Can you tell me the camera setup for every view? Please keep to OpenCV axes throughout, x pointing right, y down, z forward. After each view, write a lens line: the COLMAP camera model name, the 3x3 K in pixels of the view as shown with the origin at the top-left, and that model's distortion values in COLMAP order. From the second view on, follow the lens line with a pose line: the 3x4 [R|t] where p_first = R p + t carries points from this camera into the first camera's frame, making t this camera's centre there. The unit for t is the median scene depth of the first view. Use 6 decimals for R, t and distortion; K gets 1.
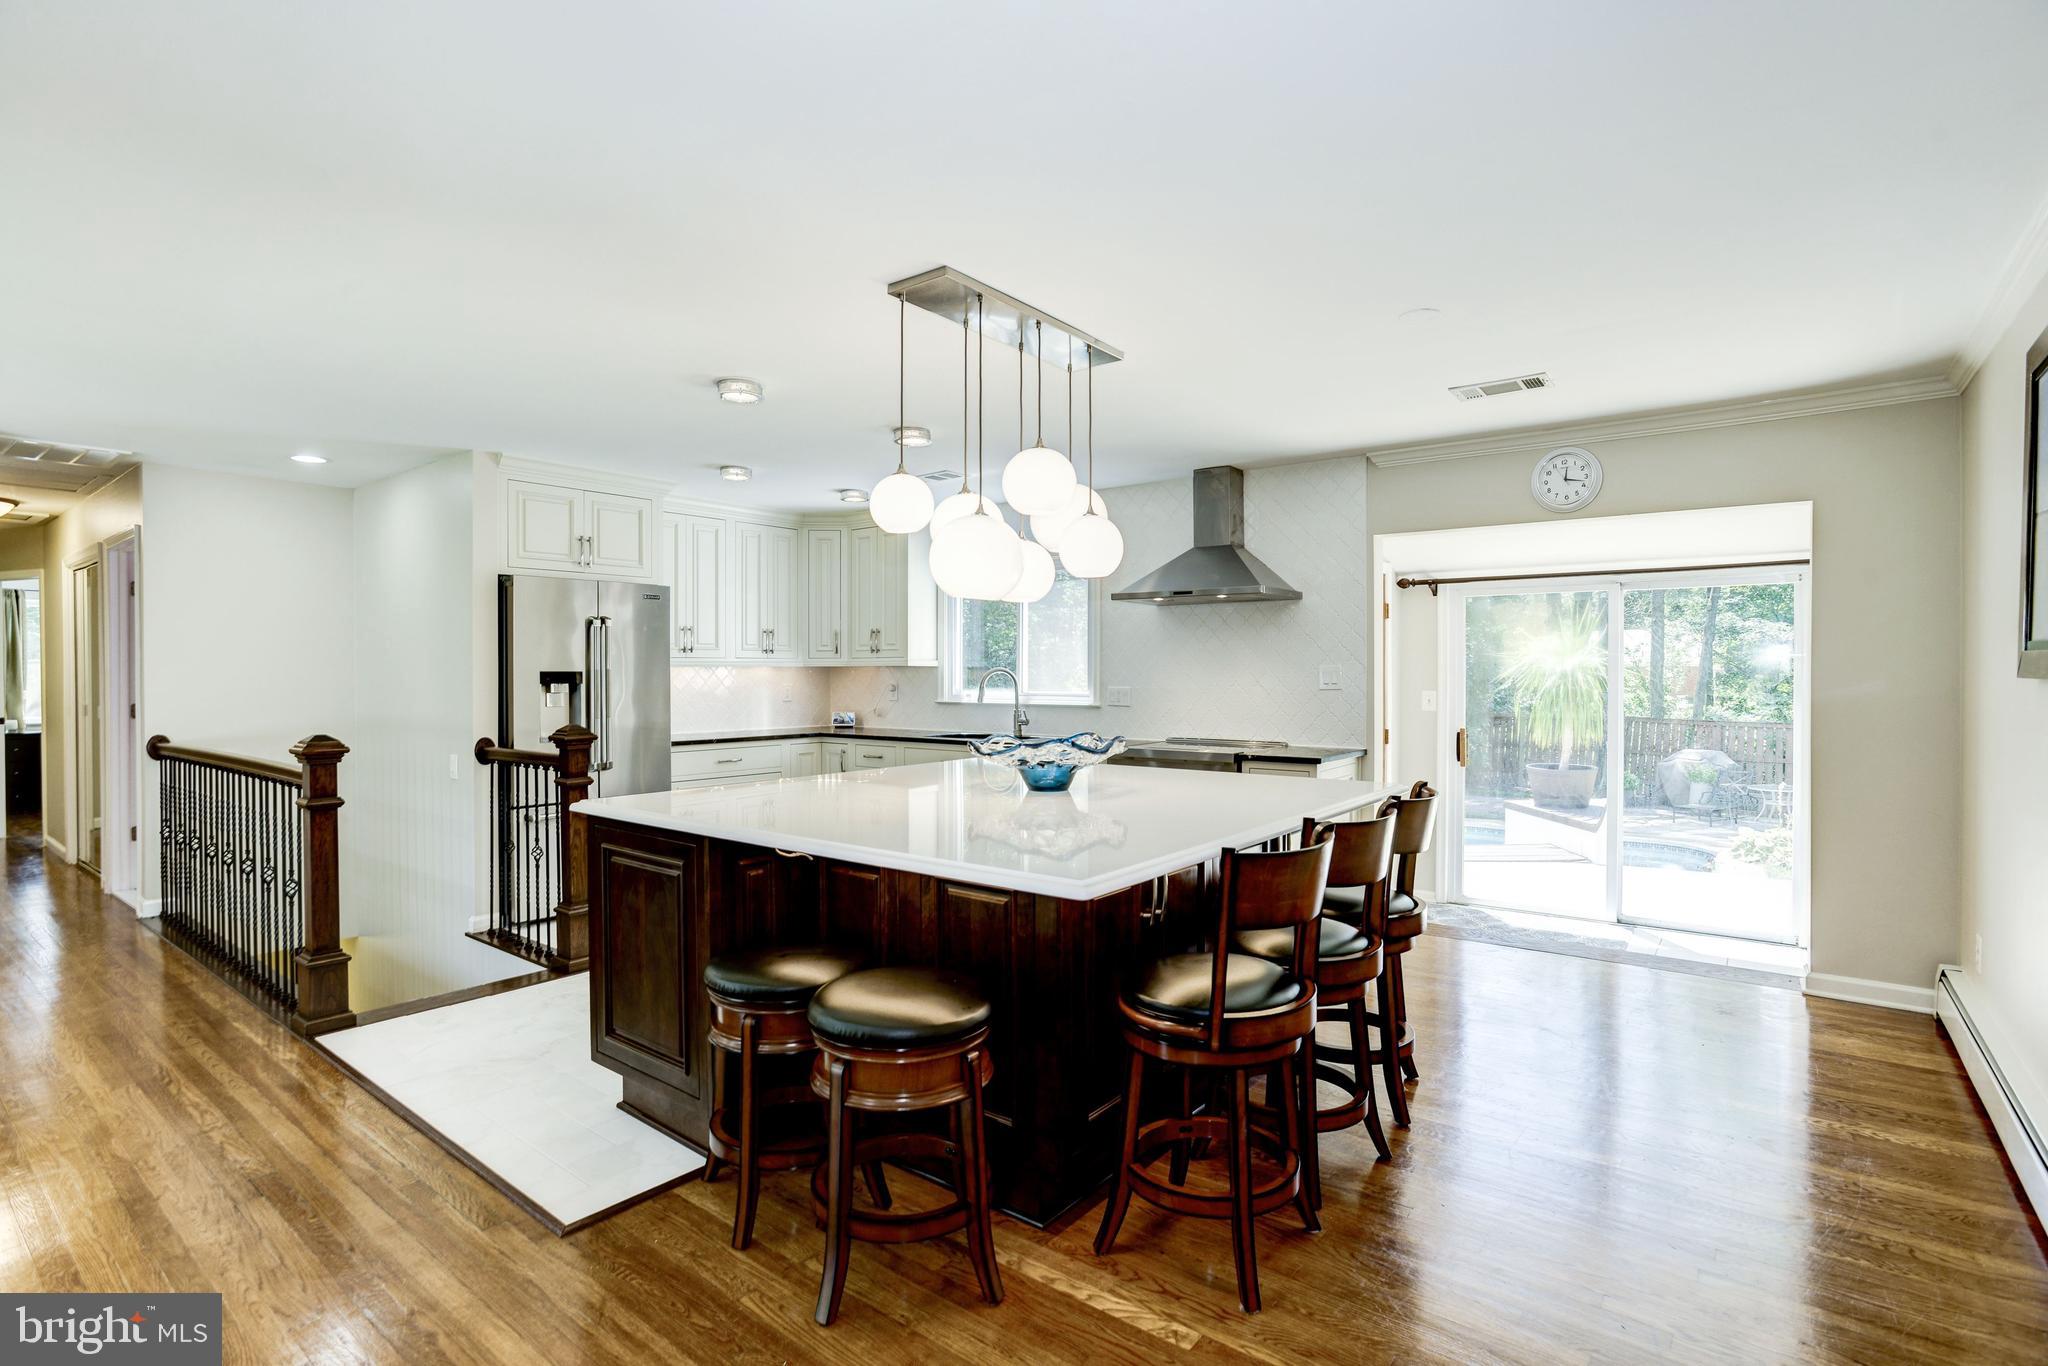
lens RADIAL K [[1004.2, 0, 1024.0], [0, 1004.2, 683.0], [0, 0, 1]] dist [-0.001165, 0.000280]
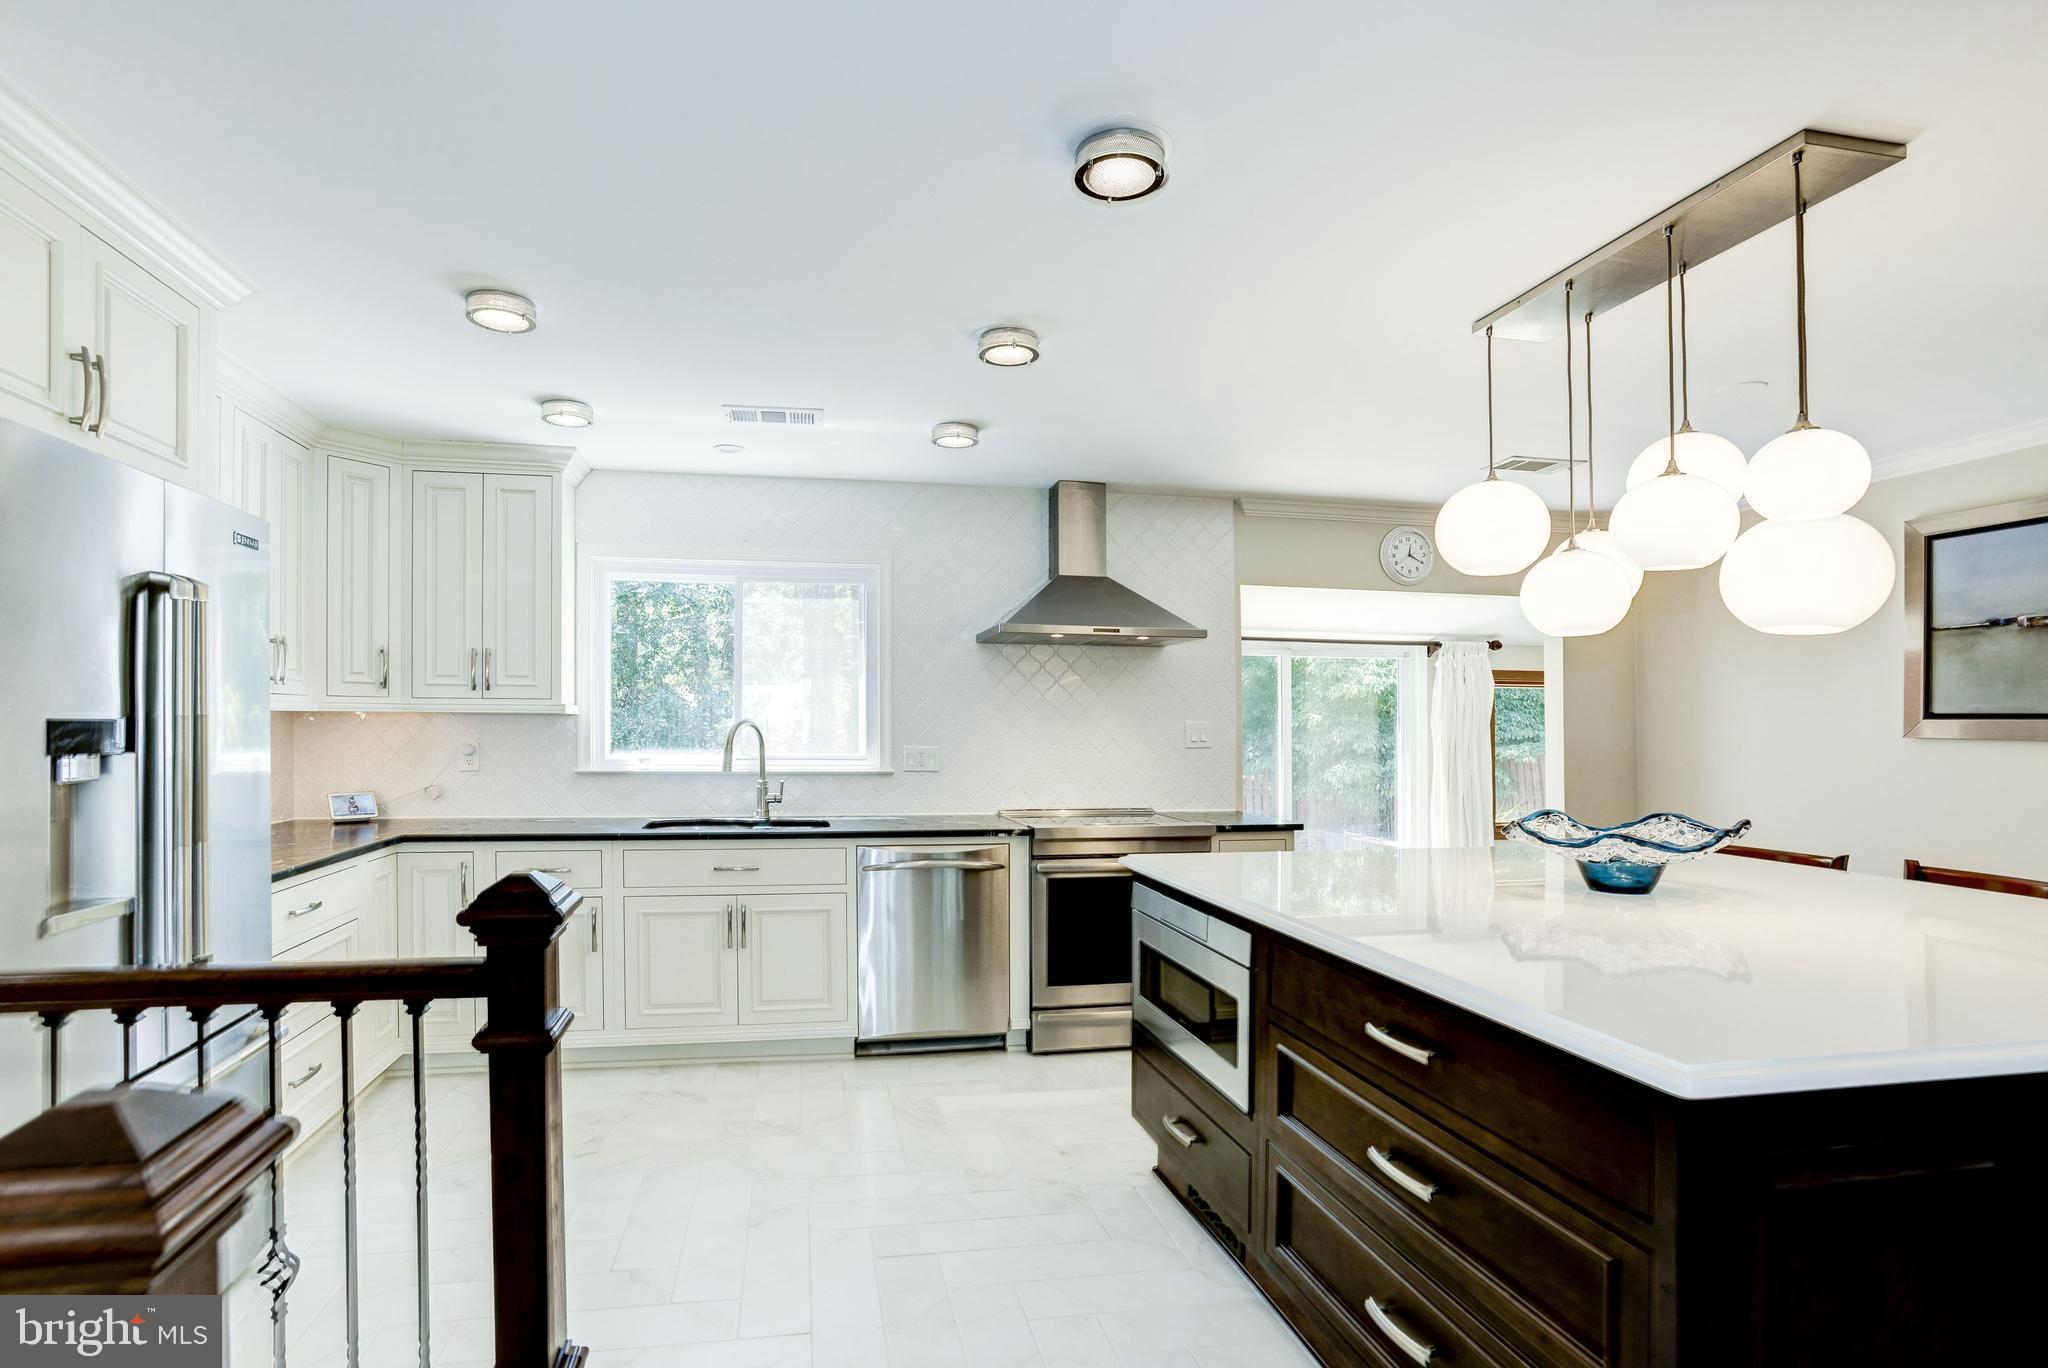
lens RADIAL K [[1004.2, 0, 1024.0], [0, 1004.2, 684.0], [0, 0, 1]] dist [-0.001165, 0.000280]
pose [[0.661633, 0.034644, 0.749027, -0.482183], [0.002526, 0.998823, -0.048429, -0.006109], [-0.749824, 0.033935, 0.660767, 0.498024]]
